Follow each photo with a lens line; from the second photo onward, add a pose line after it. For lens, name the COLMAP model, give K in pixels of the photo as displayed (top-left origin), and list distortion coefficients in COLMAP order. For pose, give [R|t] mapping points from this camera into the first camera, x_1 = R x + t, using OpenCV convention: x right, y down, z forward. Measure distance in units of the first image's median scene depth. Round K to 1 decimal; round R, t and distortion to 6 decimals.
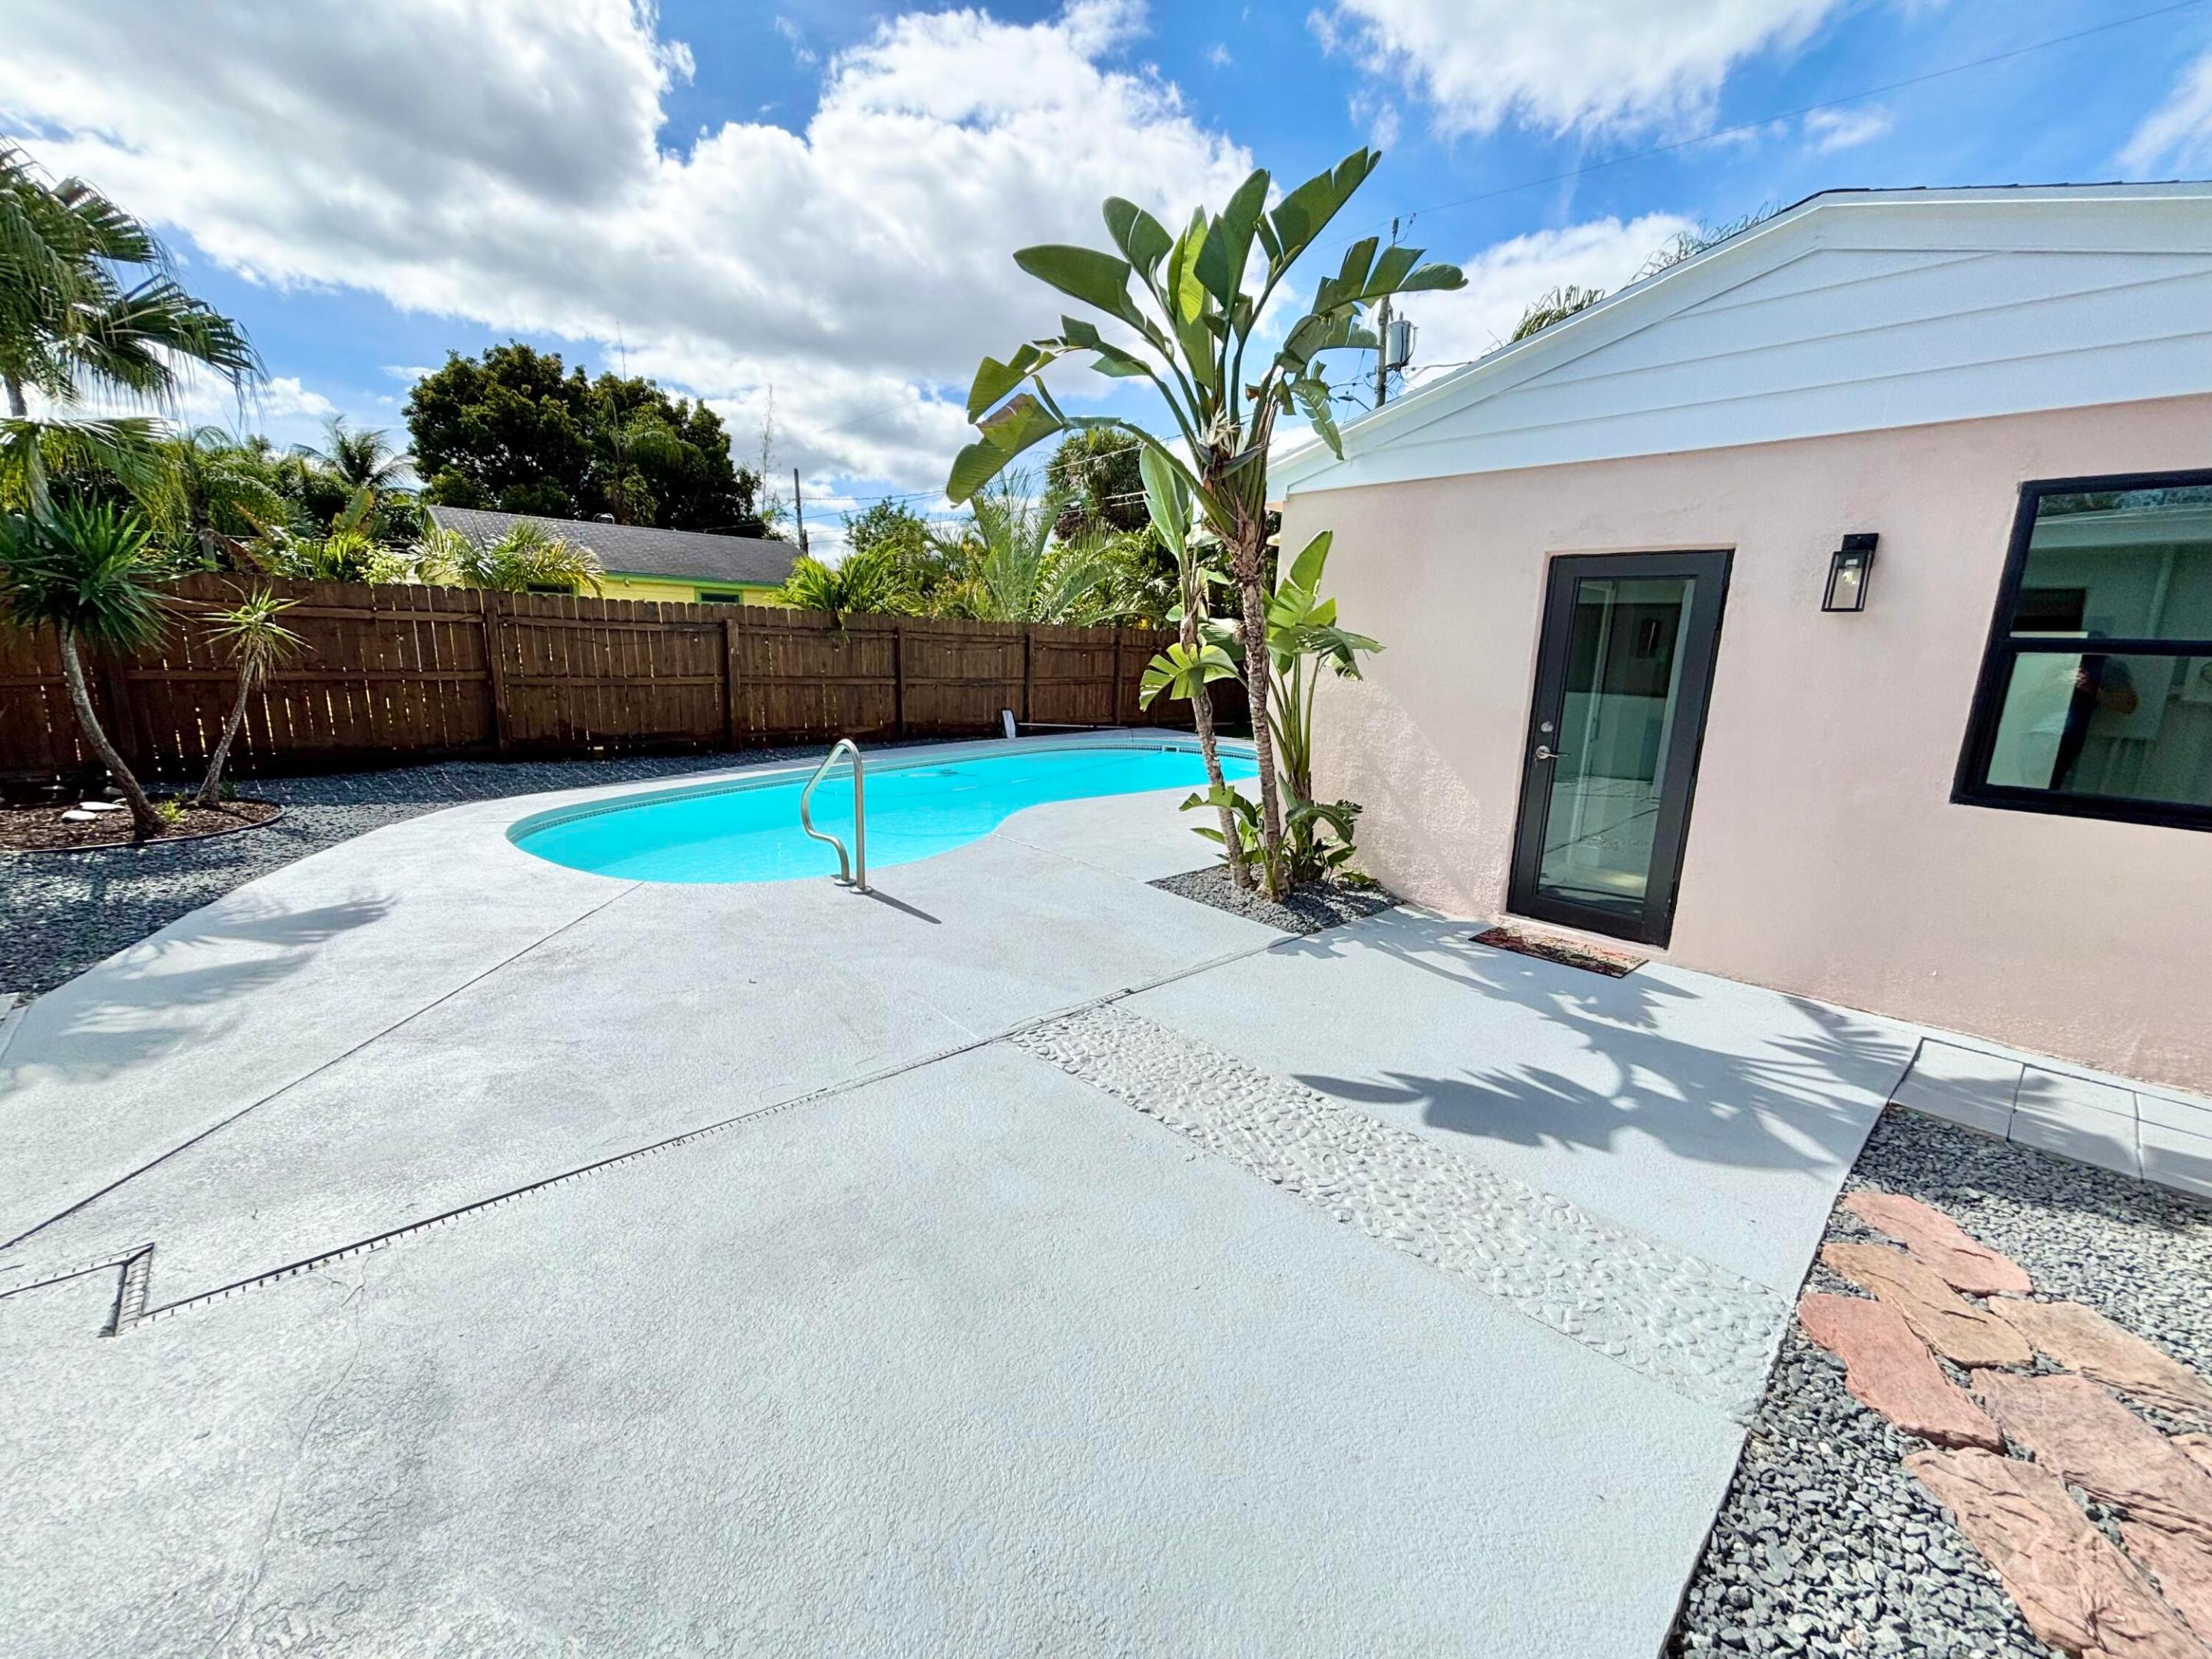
lens RADIAL K [[887.1, 0, 1083.9], [0, 887.1, 828.0], [0, 0, 1]] dist [0.004206, 0.000563]
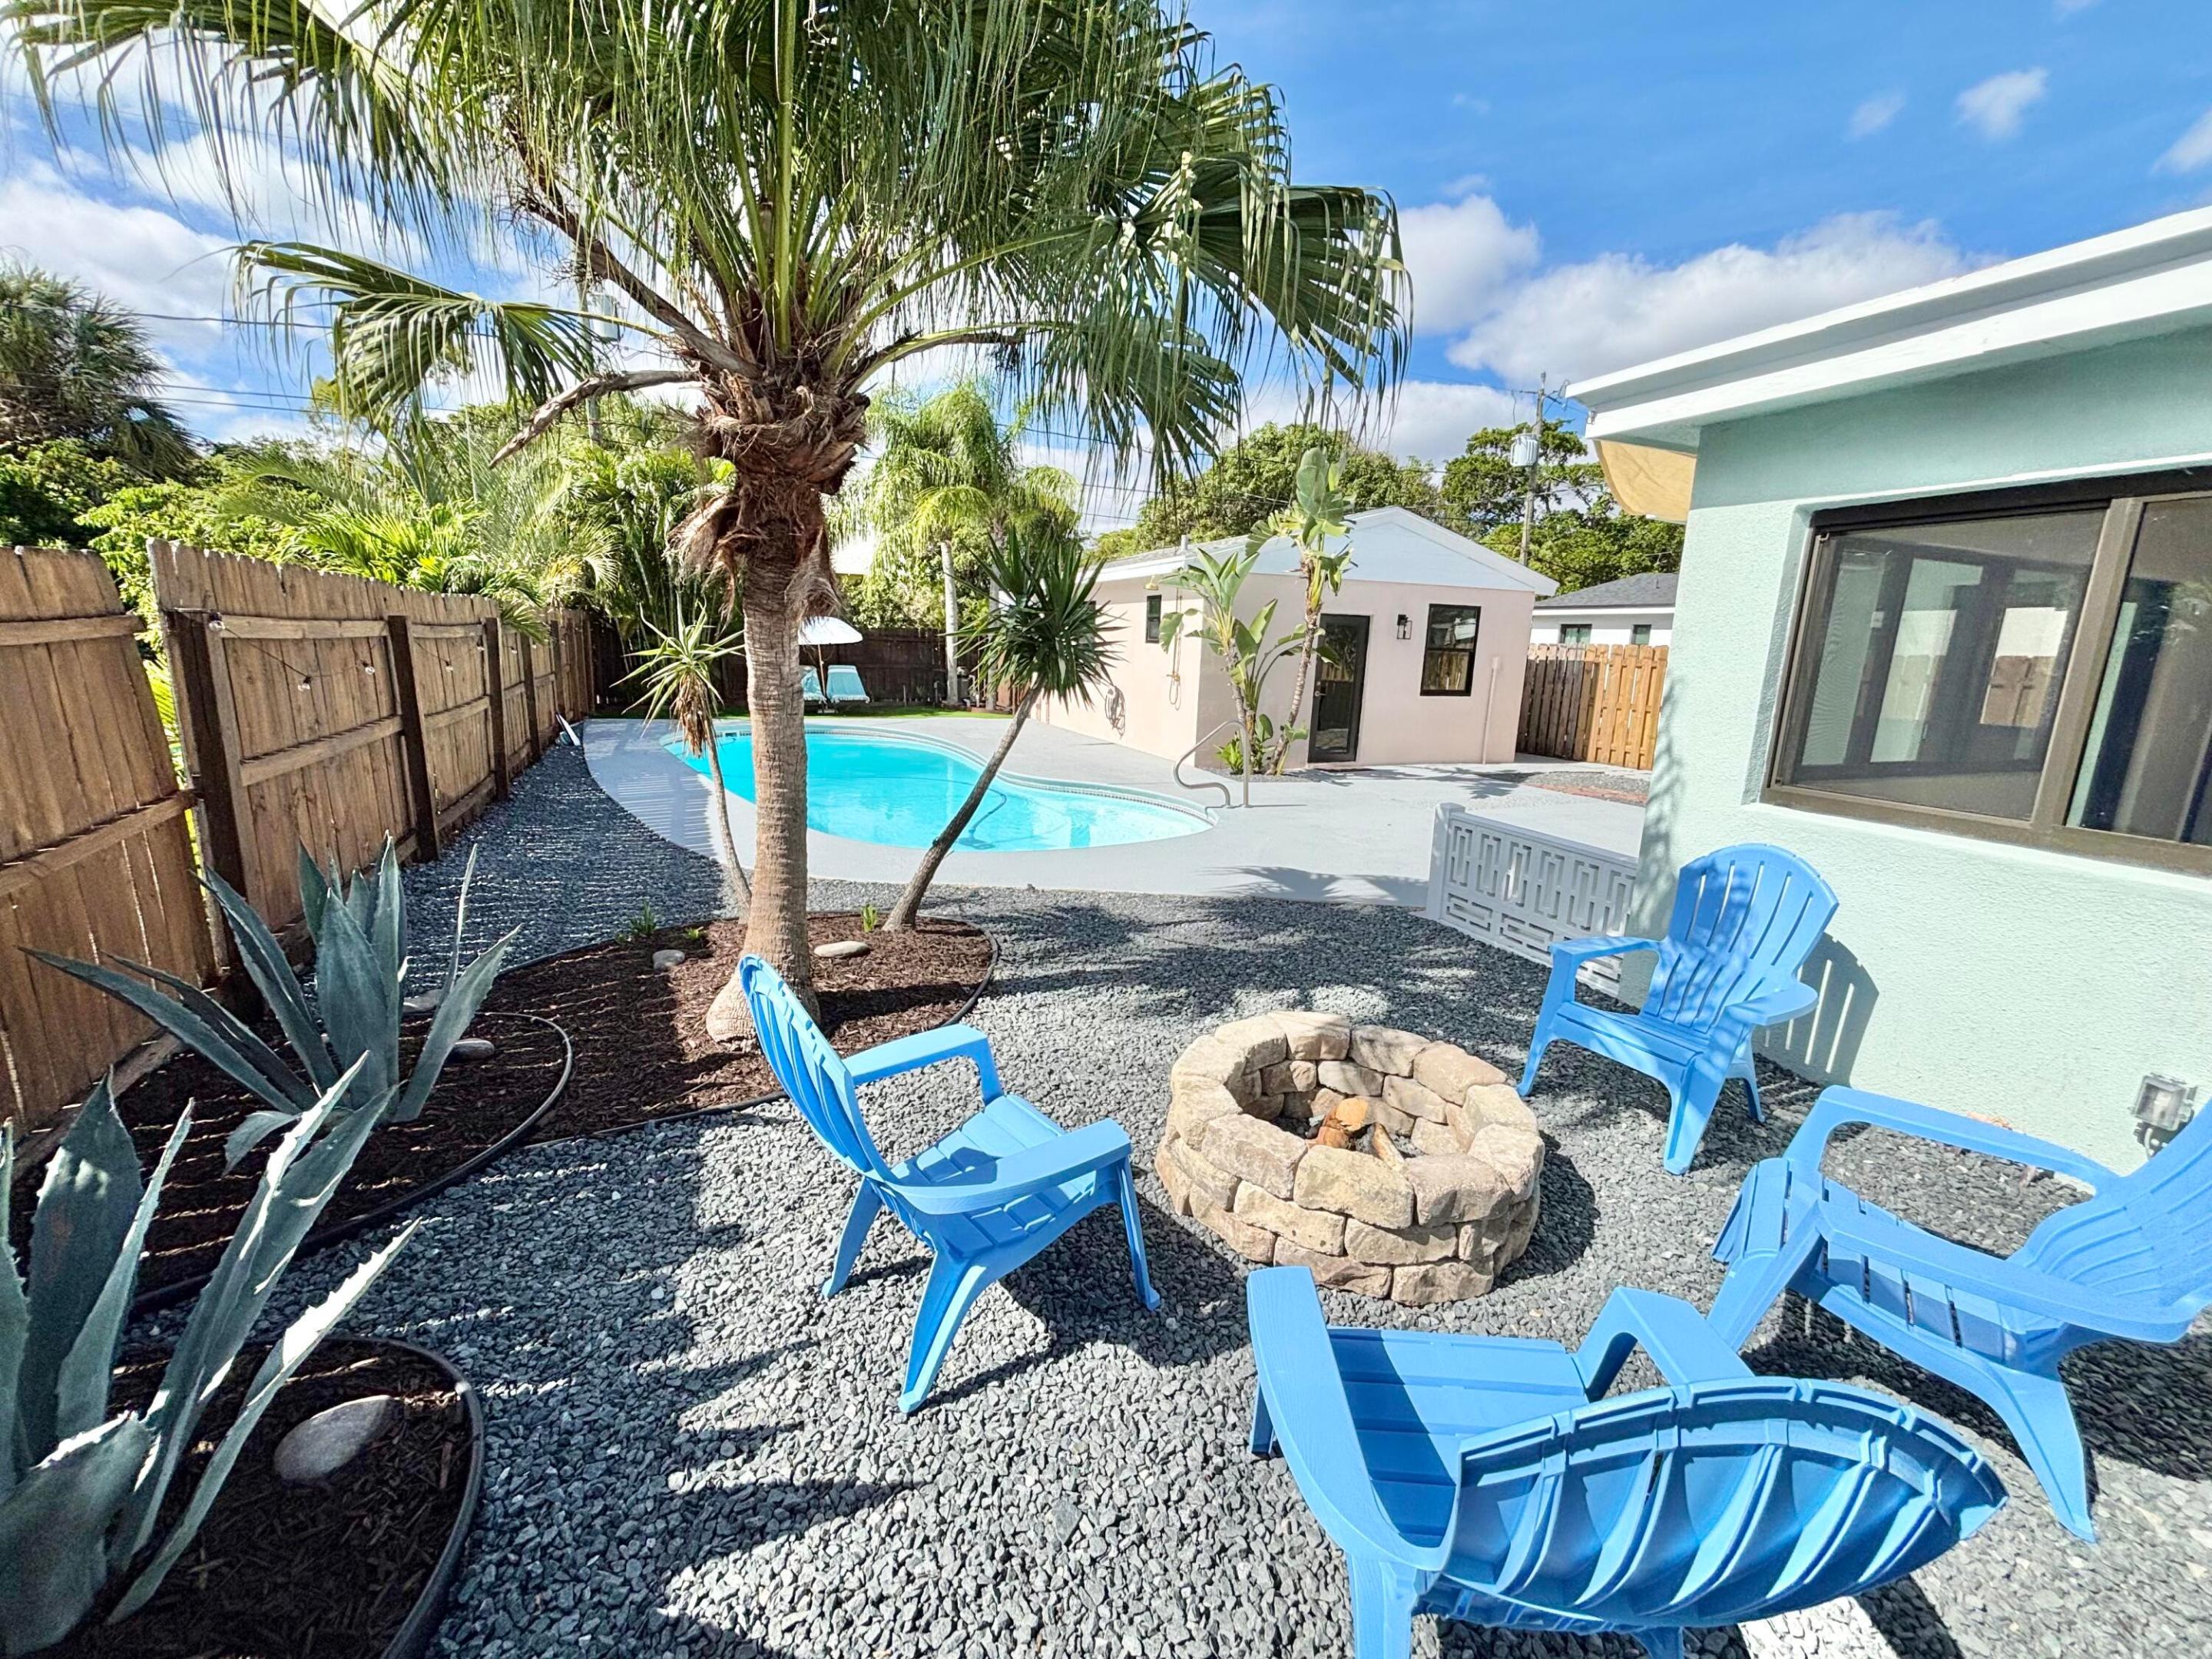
lens RADIAL K [[887.1, 0, 1101.1], [0, 887.1, 816.3], [0, 0, 1]] dist [0.004206, 0.000563]
pose [[0.368991, -0.206919, 0.906107, -2.457776], [0.170393, 0.973440, 0.152907, -0.286037], [-0.913680, 0.097973, 0.394449, 0.768589]]
